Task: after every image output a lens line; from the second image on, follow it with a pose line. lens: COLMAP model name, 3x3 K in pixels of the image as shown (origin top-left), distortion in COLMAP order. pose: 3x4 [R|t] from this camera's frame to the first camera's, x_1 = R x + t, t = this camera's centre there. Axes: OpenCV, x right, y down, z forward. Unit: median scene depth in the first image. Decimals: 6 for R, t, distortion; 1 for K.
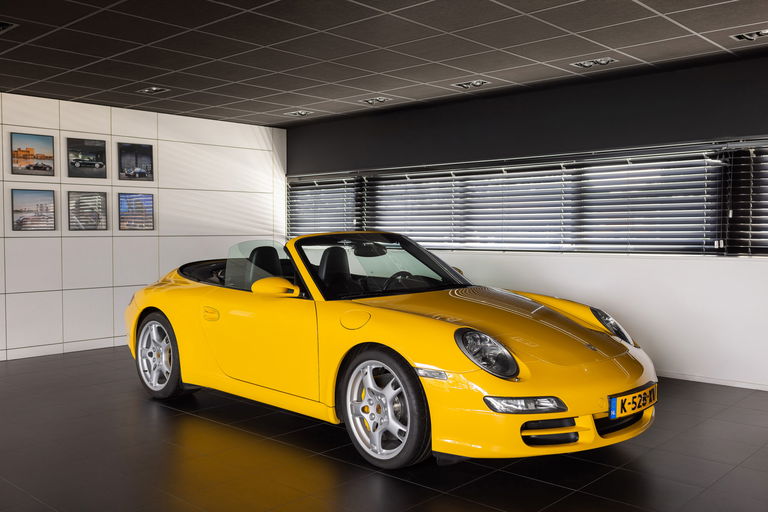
lens RADIAL K [[718.6, 0, 384.0], [0, 718.6, 256.0], [0, 0, 1]] dist [0.004535, 0.018586]
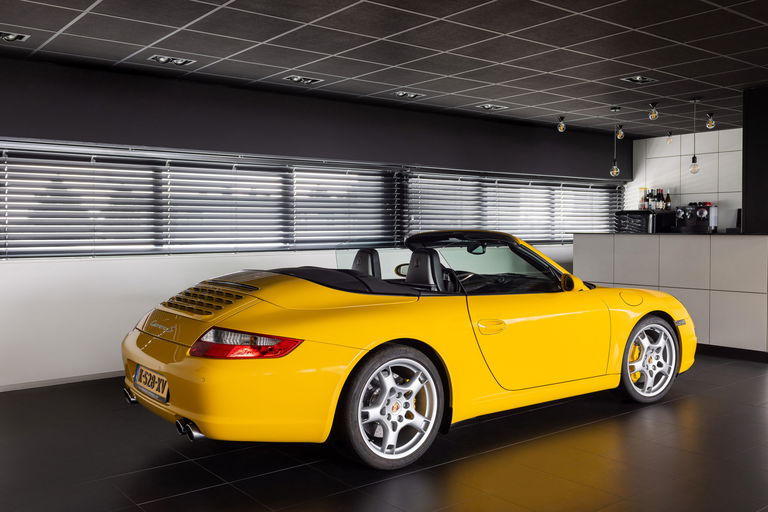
lens RADIAL K [[718.6, 0, 384.0], [0, 718.6, 256.0], [0, 0, 1]] dist [0.004535, 0.018586]
pose [[0.156319, -0.035348, 0.987074, -0.940537], [0.038428, 0.998820, 0.029683, -0.028618], [-0.986959, 0.033292, 0.157493, 0.843651]]
